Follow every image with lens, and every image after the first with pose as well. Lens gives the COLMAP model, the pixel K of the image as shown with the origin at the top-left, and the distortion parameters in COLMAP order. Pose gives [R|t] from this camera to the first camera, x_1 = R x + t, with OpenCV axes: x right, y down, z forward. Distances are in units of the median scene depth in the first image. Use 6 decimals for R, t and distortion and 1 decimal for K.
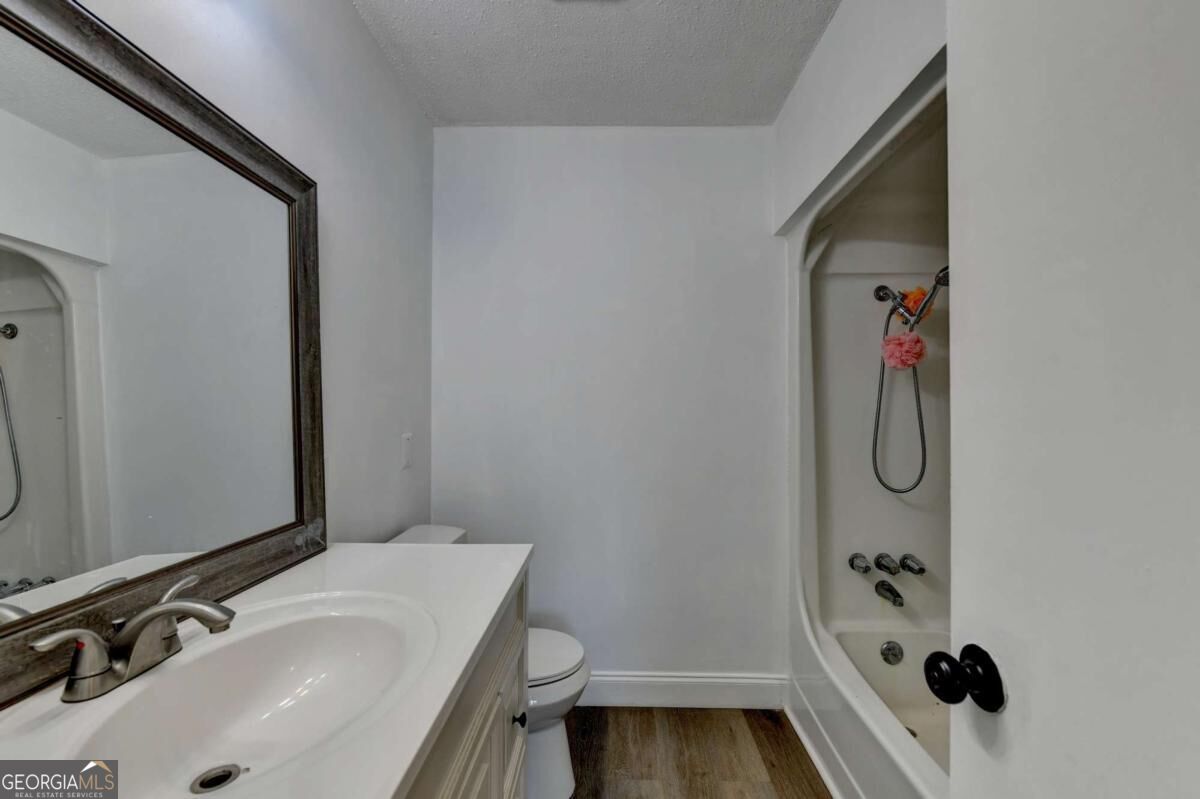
lens RADIAL K [[508.9, 0, 623.9], [0, 508.9, 402.5], [0, 0, 1]] dist [-0.004622, -0.000974]
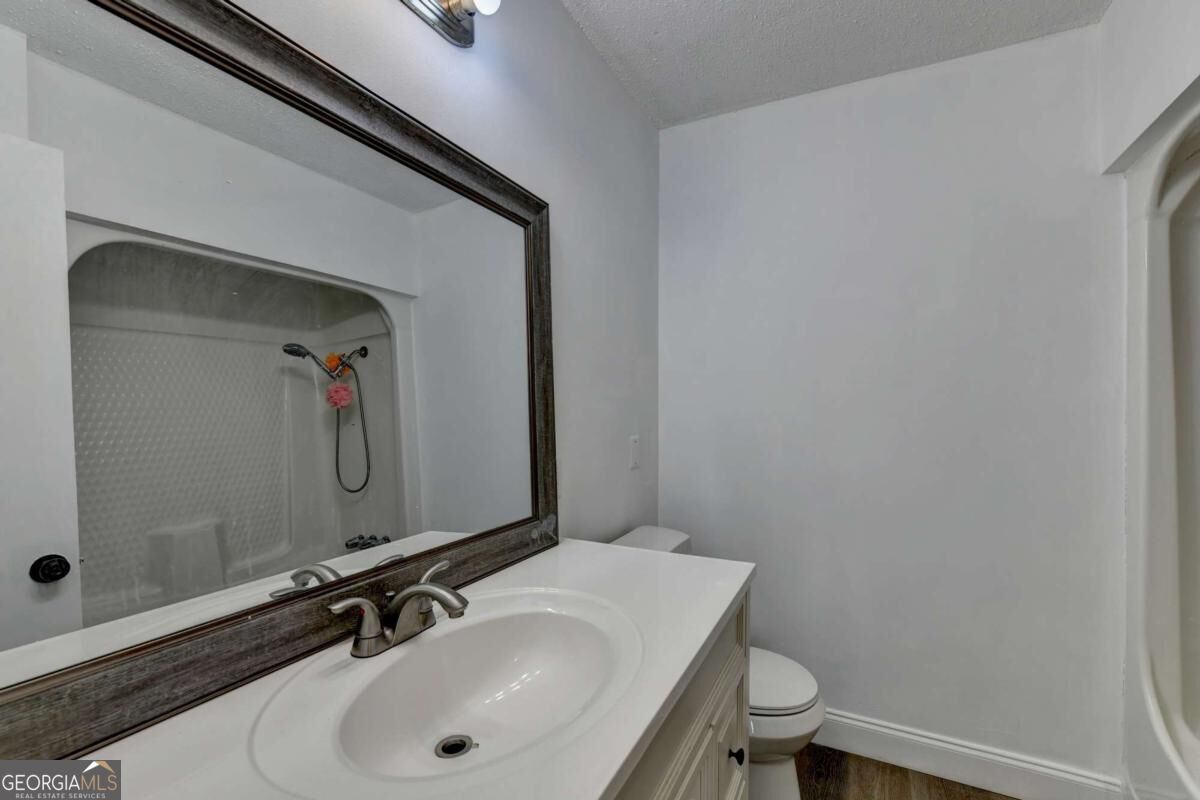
lens RADIAL K [[508.9, 0, 623.9], [0, 508.9, 403.0], [0, 0, 1]] dist [-0.004622, -0.000974]
pose [[0.893613, 0.004952, -0.448810, 0.023178], [-0.001201, 0.999962, 0.008643, -0.020625], [0.448836, -0.007184, 0.893585, 0.108278]]
